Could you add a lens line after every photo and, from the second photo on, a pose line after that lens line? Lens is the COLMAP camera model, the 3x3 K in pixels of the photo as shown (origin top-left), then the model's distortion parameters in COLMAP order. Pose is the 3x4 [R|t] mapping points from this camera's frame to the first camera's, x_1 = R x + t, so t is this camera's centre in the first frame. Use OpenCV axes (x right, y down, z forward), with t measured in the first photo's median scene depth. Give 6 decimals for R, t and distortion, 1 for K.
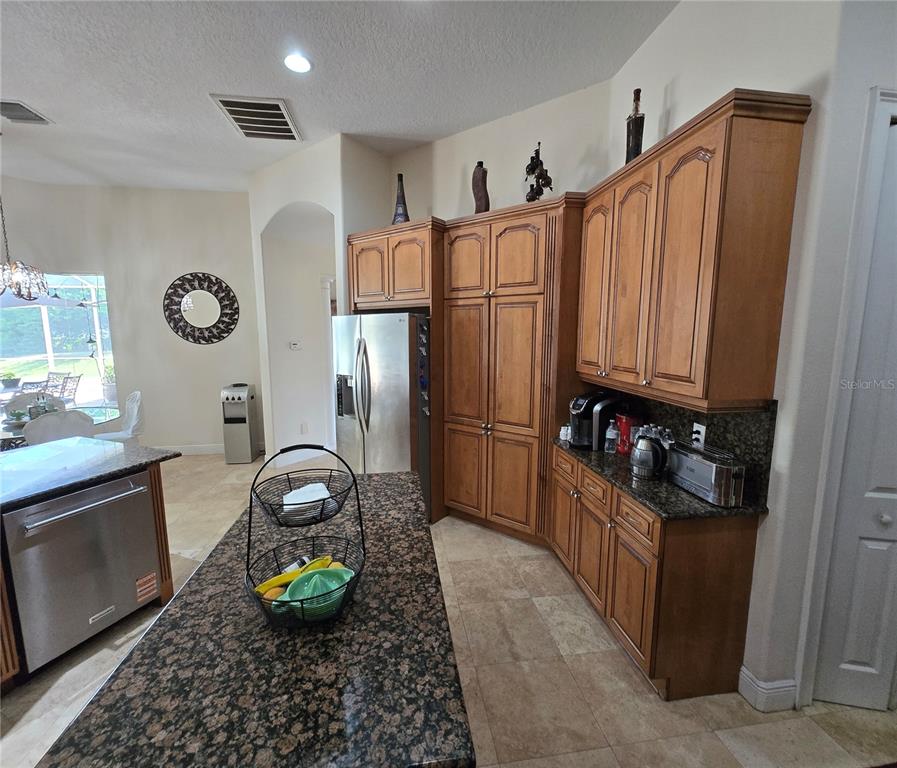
lens RADIAL K [[400.9, 0, 445.8], [0, 400.9, 383.8], [0, 0, 1]] dist [0.002299, -0.001709]
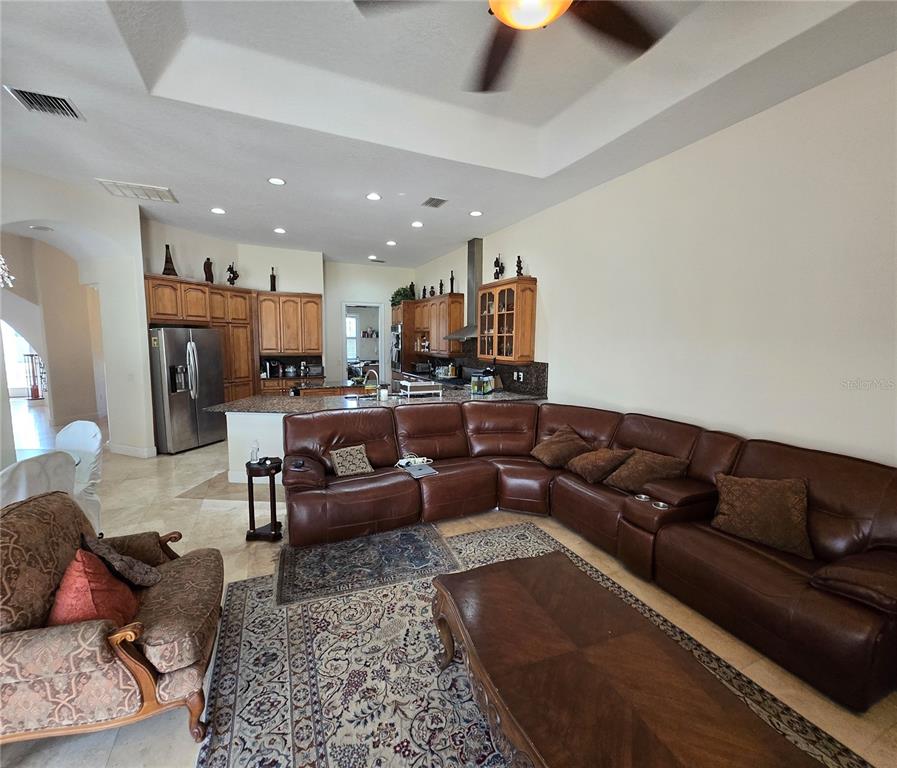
lens RADIAL K [[400.9, 0, 451.8], [0, 400.9, 382.3], [0, 0, 1]] dist [0.002299, -0.001709]
pose [[-0.288260, -0.103856, 0.951903, -3.253952], [0.116436, 0.982922, 0.142500, -0.086776], [-0.950447, 0.151913, -0.271245, 0.635197]]
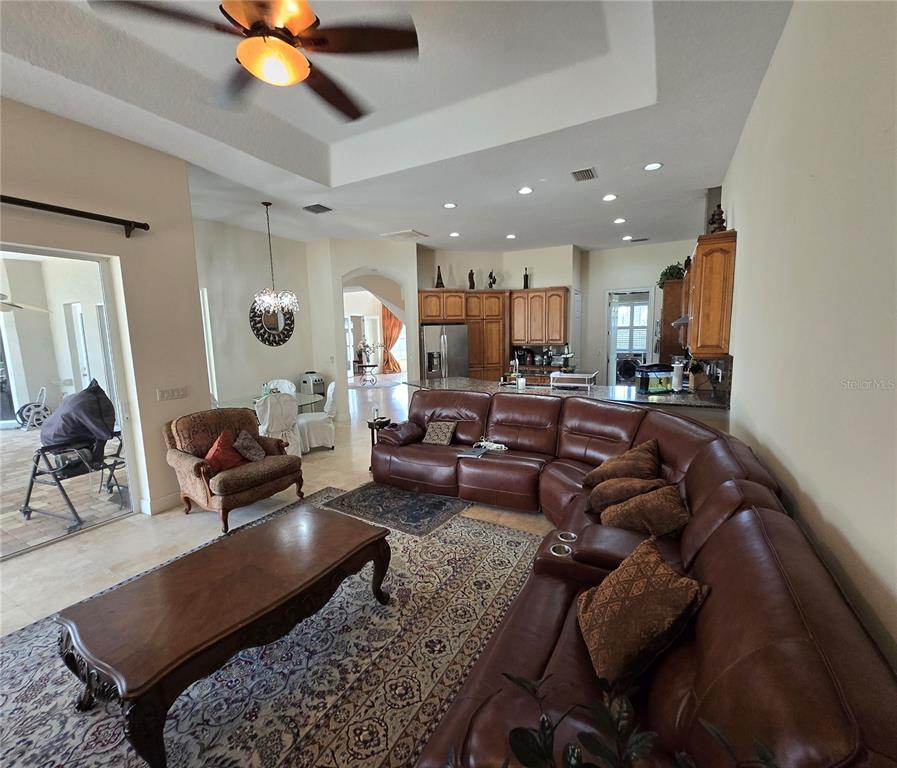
lens RADIAL K [[400.9, 0, 449.4], [0, 400.9, 383.9], [0, 0, 1]] dist [0.002299, -0.001709]
pose [[0.591749, -0.114601, 0.797934, -3.122165], [0.128982, 0.990551, 0.046612, 0.092798], [-0.795737, 0.075336, 0.600939, -0.623957]]
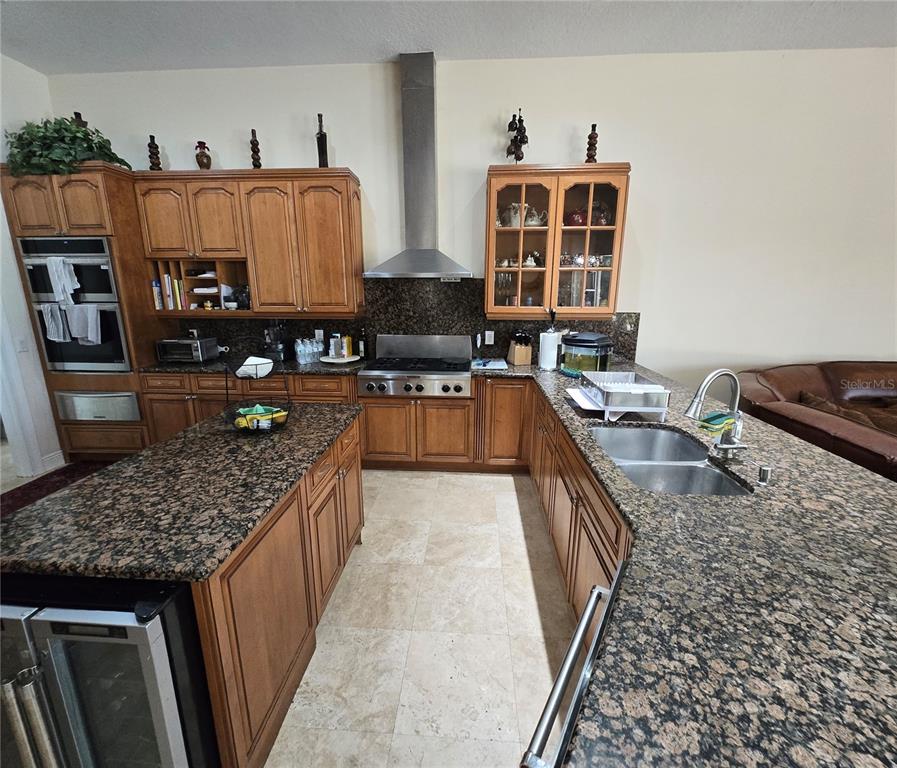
lens RADIAL K [[400.9, 0, 446.8], [0, 400.9, 384.4], [0, 0, 1]] dist [0.002299, -0.001709]
pose [[-0.979549, -0.046065, 0.195863, -0.723397], [0.026910, 0.934702, 0.354413, -0.120010], [-0.199400, 0.352436, -0.914346, 1.166808]]
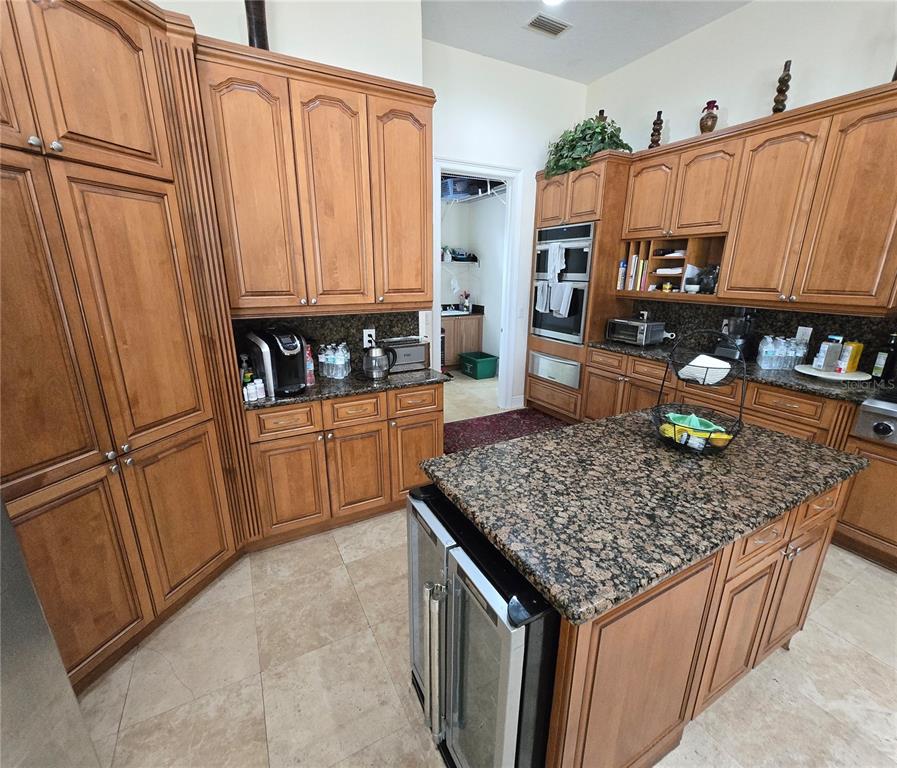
lens RADIAL K [[400.9, 0, 447.8], [0, 400.9, 385.1], [0, 0, 1]] dist [0.002299, -0.001709]
pose [[-0.347967, -0.261187, 0.900389, -0.619860], [0.118808, 0.940379, 0.318703, -0.104002], [-0.929948, 0.217871, -0.296190, 1.062690]]
